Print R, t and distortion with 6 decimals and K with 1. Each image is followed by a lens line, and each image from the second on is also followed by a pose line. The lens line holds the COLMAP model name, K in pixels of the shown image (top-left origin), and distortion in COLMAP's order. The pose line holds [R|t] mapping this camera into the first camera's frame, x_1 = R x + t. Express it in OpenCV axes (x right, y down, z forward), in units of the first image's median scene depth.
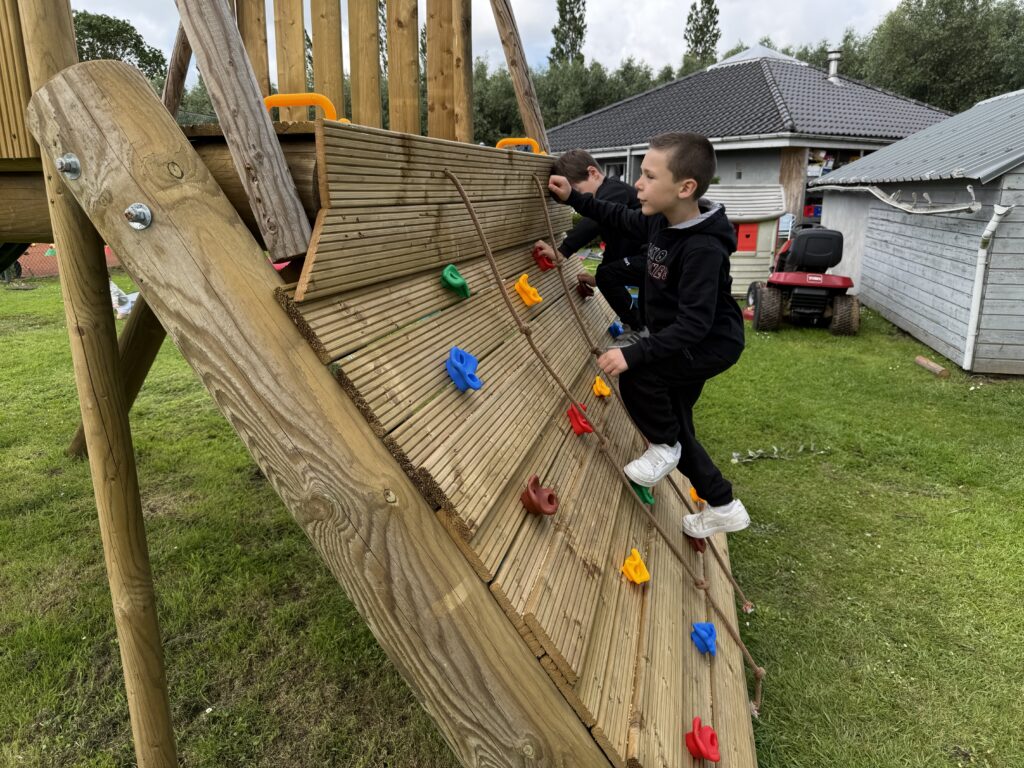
lens RADIAL K [[720.8, 0, 513.0], [0, 720.8, 392.6], [0, 0, 1]] dist [0.035091, -0.057507]
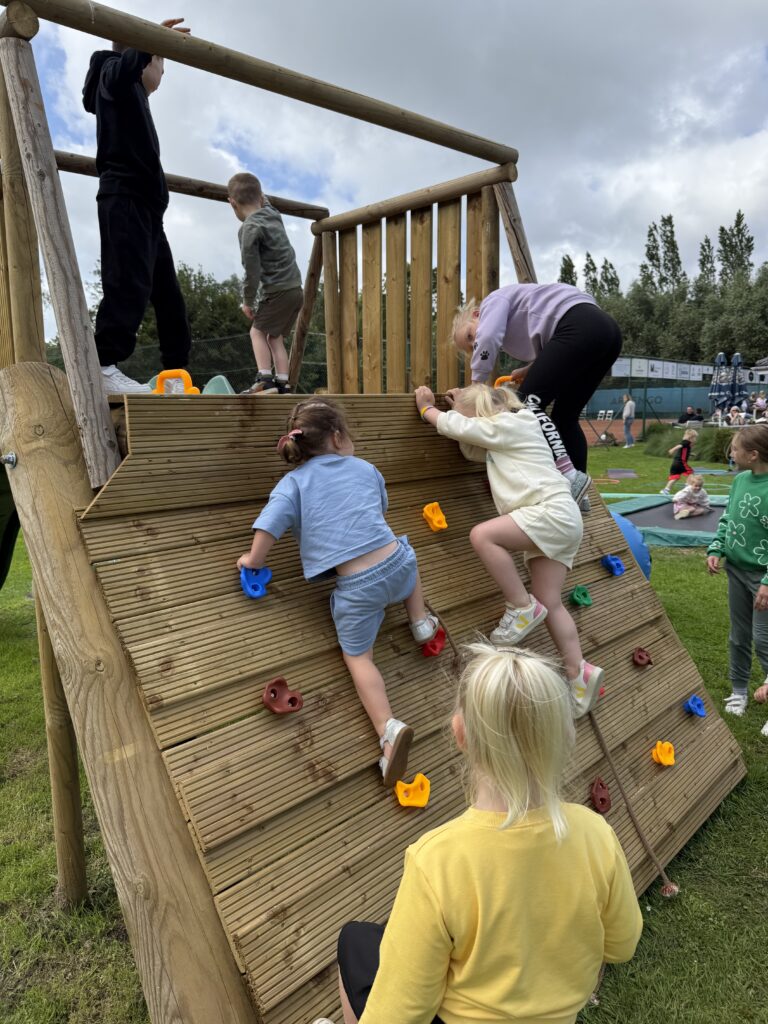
lens RADIAL K [[720.8, 0, 387.6], [0, 720.8, 511.9], [0, 0, 1]] dist [0.035091, -0.057507]
pose [[0.866038, 0.060243, -0.496336, 0.352155], [-0.120766, 0.988525, -0.090739, -0.031044], [0.485174, 0.138524, 0.863376, 0.018740]]
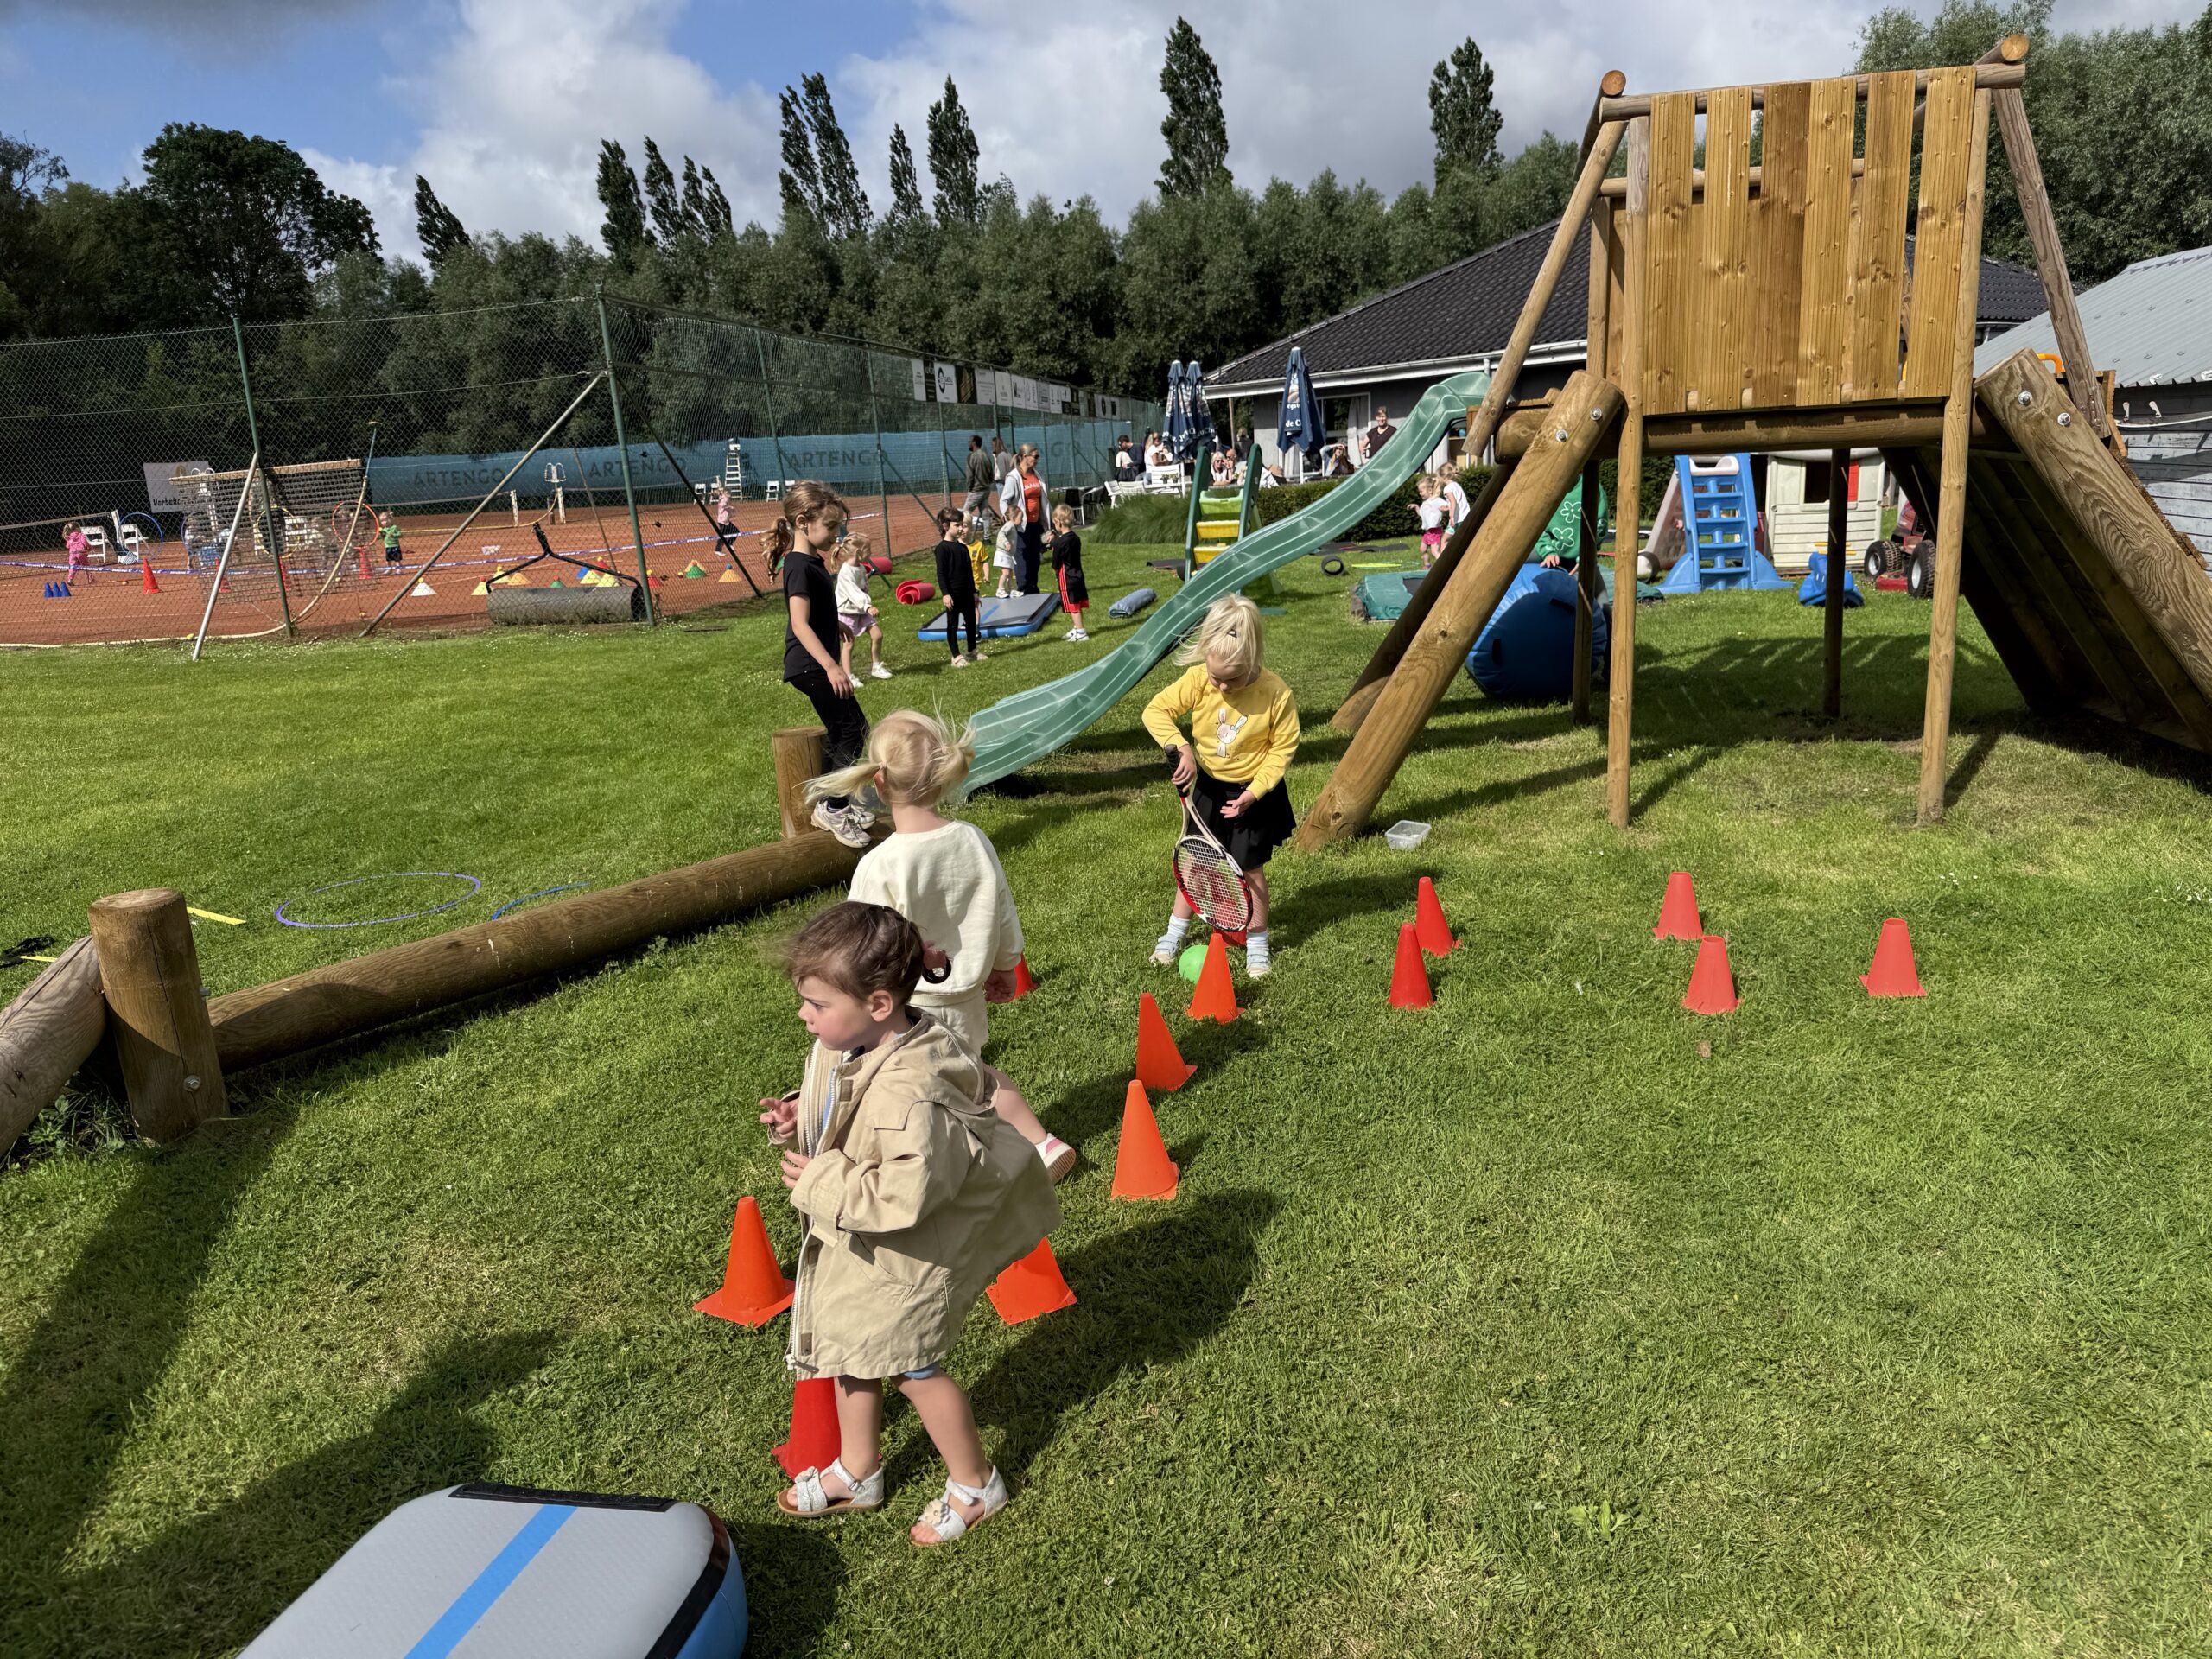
lens RADIAL K [[1557.0, 0, 1143.4], [0, 1557.0, 834.3], [0, 0, 1]] dist [0.035091, -0.057507]
pose [[0.996193, -0.067405, 0.055277, -1.541015], [0.069159, 0.997141, -0.030451, 0.404772], [-0.053066, 0.034158, 0.998007, -1.488513]]
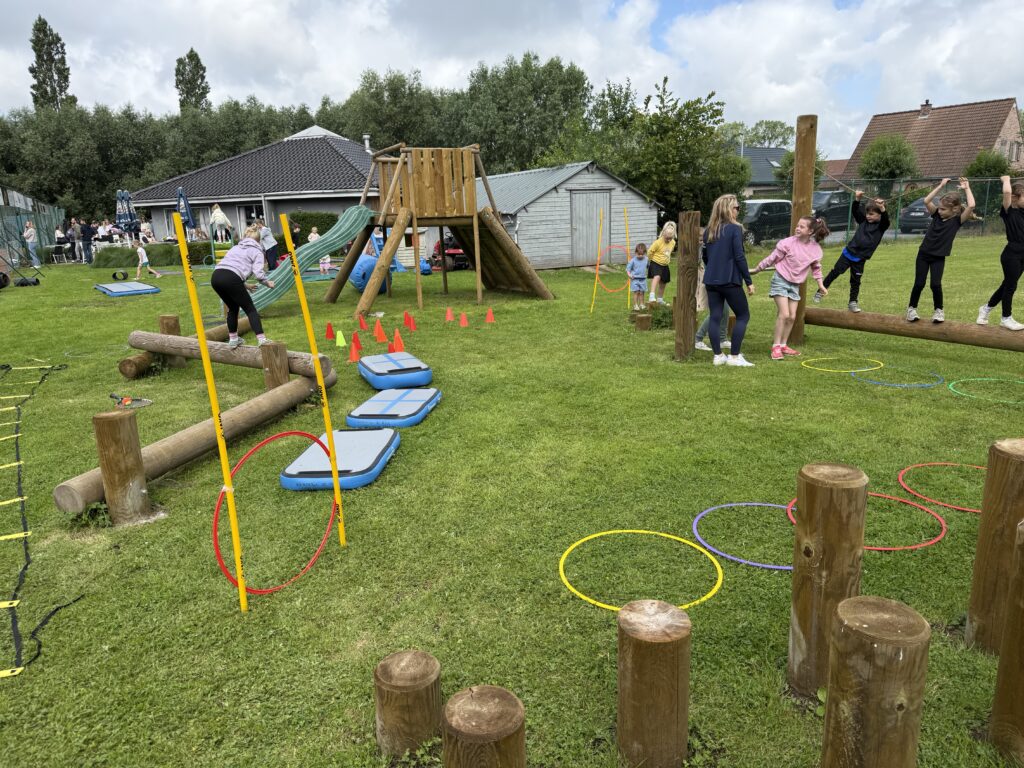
lens RADIAL K [[720.8, 0, 535.0], [0, 720.8, 405.1], [0, 0, 1]] dist [0.035091, -0.057507]
pose [[0.747853, -0.188087, 0.636662, -4.039139], [0.205629, 0.977489, 0.047234, 1.130839], [-0.631215, 0.095592, 0.769695, -4.049919]]
